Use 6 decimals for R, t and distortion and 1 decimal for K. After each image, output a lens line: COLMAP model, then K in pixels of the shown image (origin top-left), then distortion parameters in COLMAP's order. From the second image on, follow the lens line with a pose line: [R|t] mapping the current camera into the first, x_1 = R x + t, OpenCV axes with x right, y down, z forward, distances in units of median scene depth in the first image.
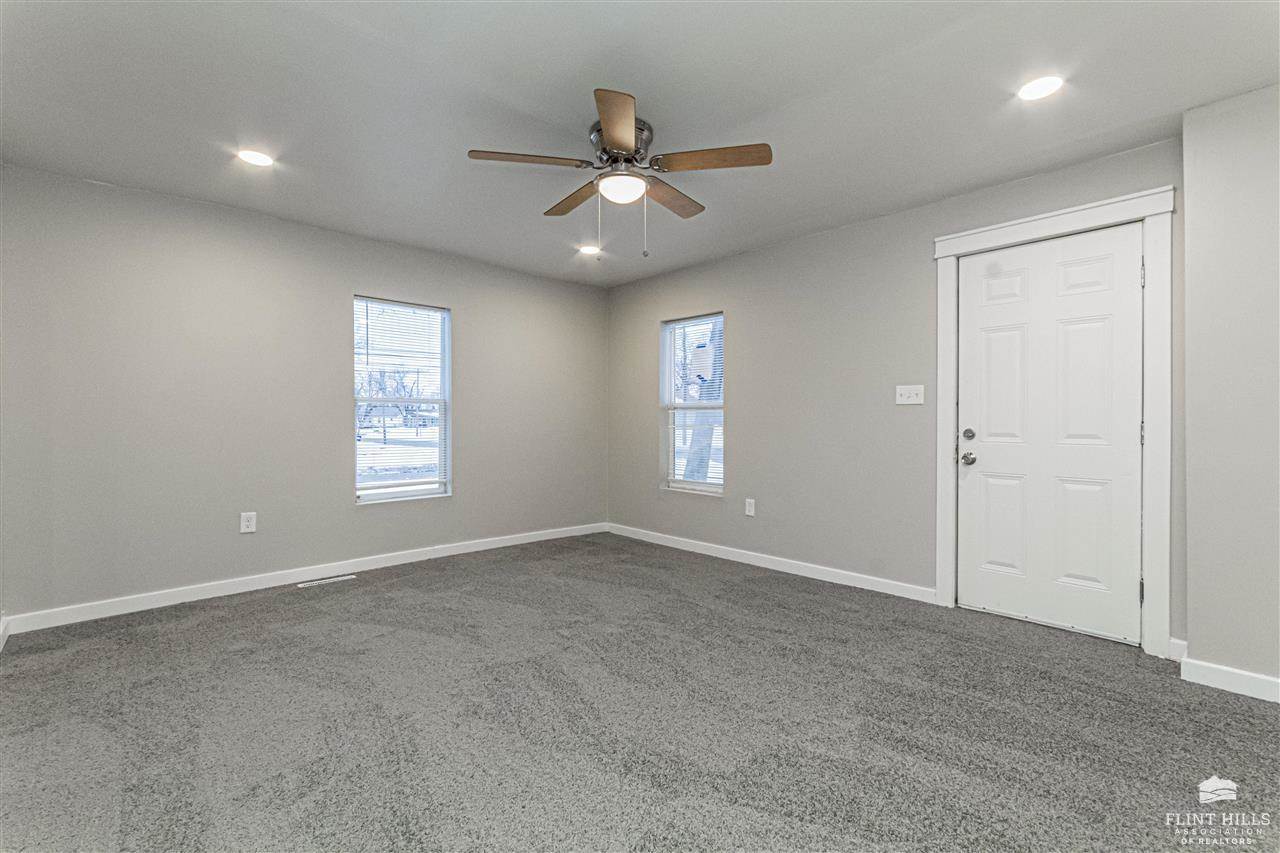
lens RADIAL K [[571.4, 0, 644.2], [0, 571.4, 423.3], [0, 0, 1]] dist [-0.004861, 0.003558]
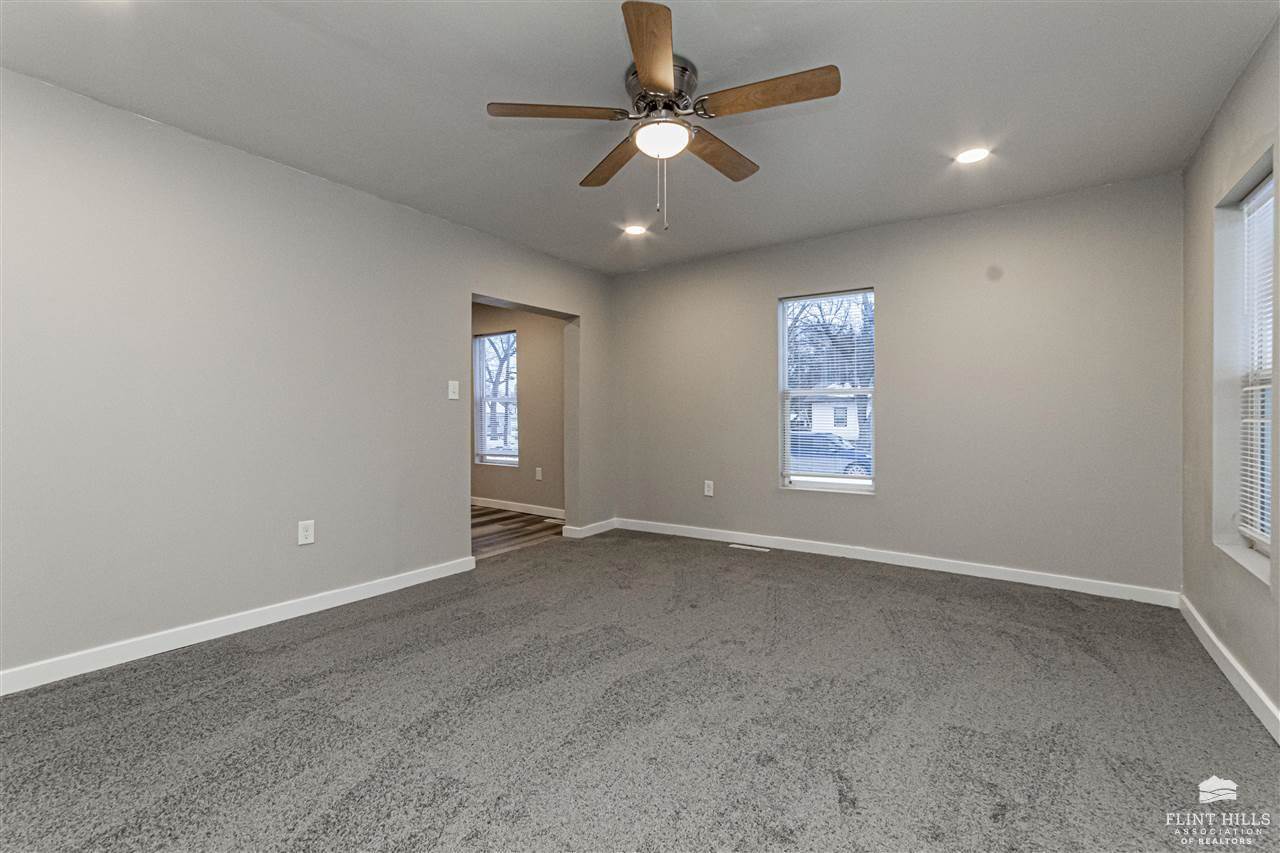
lens RADIAL K [[571.4, 0, 633.5], [0, 571.4, 421.7], [0, 0, 1]] dist [-0.004861, 0.003558]
pose [[0.184834, 0.011750, -0.982700, 0.588644], [0.000227, 0.999928, 0.011998, 0.000579], [0.982770, -0.002441, 0.184818, 0.569520]]
